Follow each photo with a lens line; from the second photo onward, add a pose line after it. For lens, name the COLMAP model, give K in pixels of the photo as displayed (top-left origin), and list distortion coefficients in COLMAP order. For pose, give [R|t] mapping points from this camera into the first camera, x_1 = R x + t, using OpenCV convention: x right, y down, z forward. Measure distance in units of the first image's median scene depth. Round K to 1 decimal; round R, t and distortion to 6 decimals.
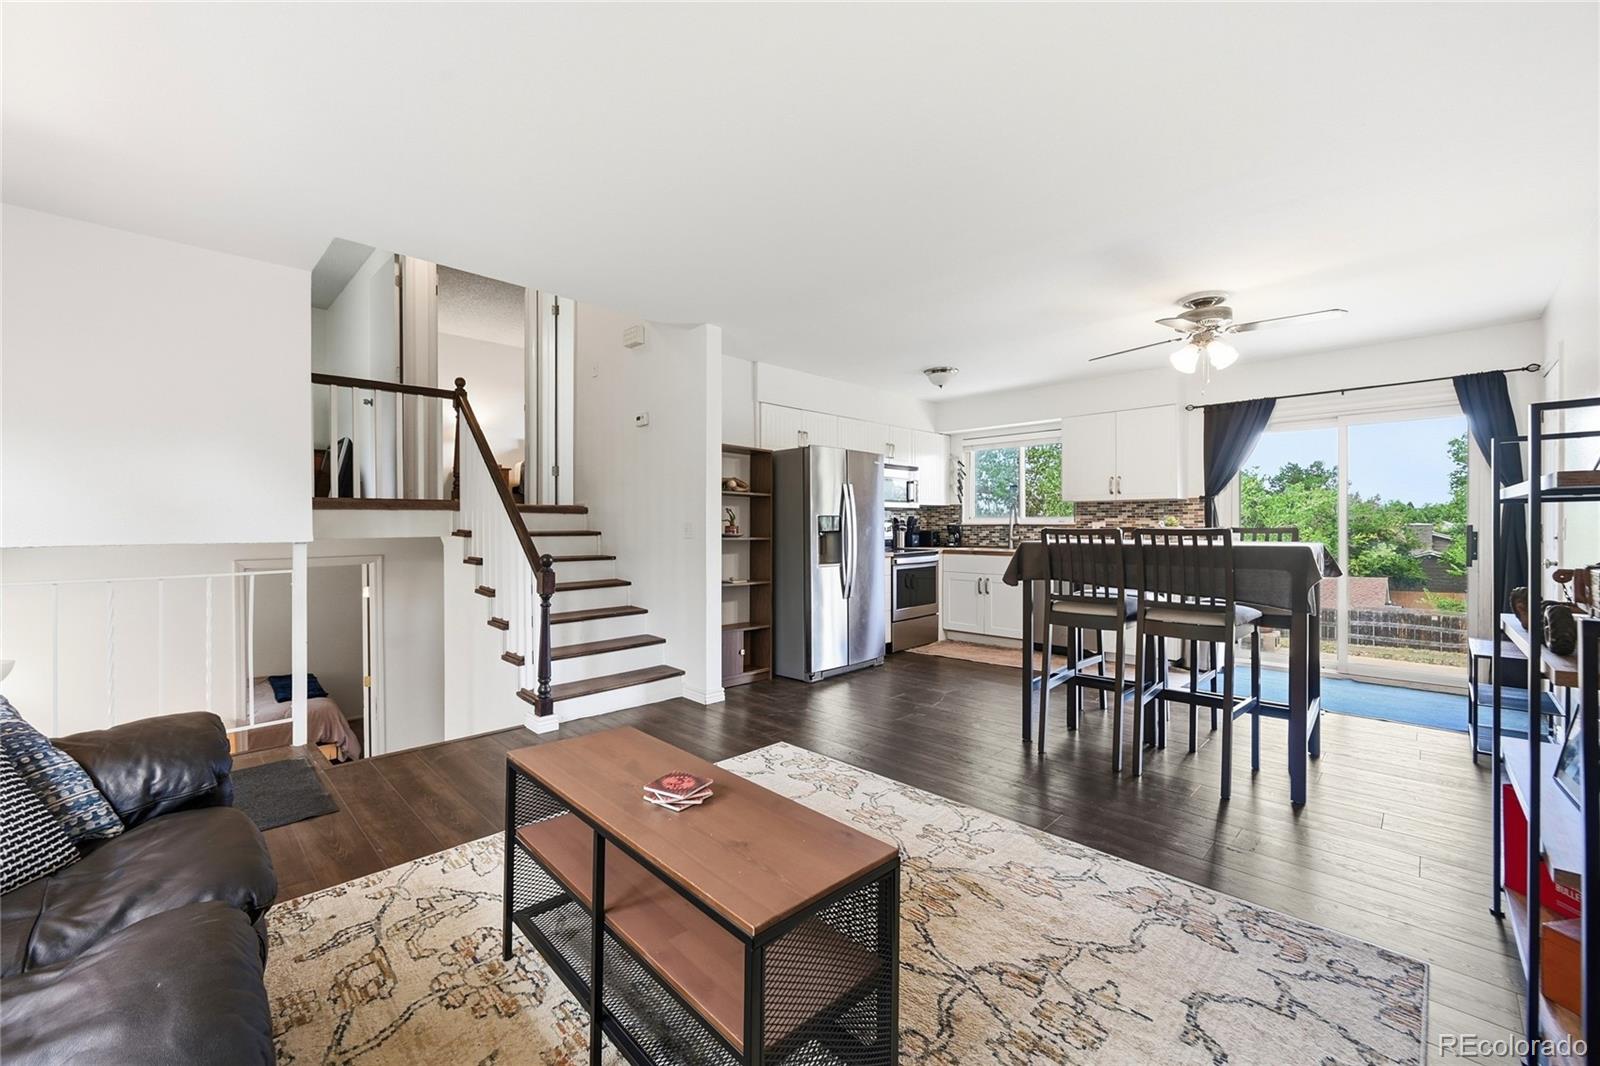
lens RADIAL K [[640.0, 0, 802.6], [0, 640.0, 530.1], [0, 0, 1]] dist [0.000344, 0.000447]
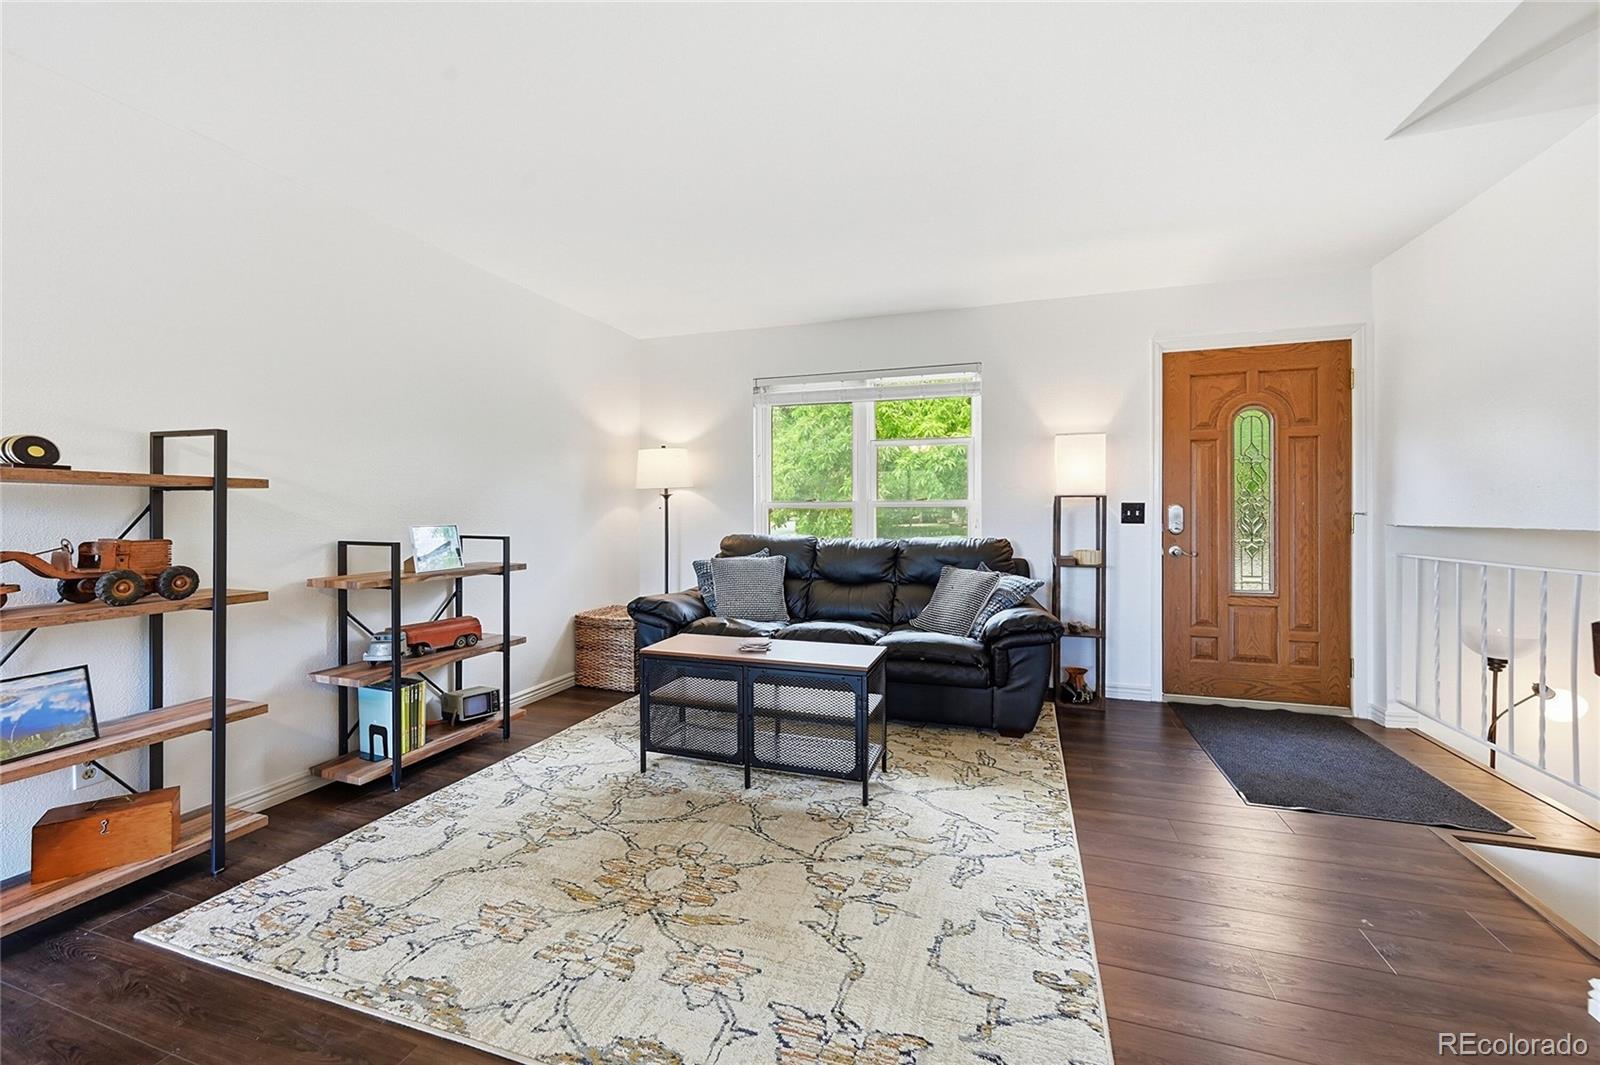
lens RADIAL K [[640.0, 0, 798.1], [0, 640.0, 519.1], [0, 0, 1]] dist [0.000344, 0.000447]
pose [[-0.899455, 0.006599, -0.436964, 0.144407], [-0.001158, 0.999846, 0.017485, -0.003686], [0.437012, 0.016233, -0.899309, 0.745523]]
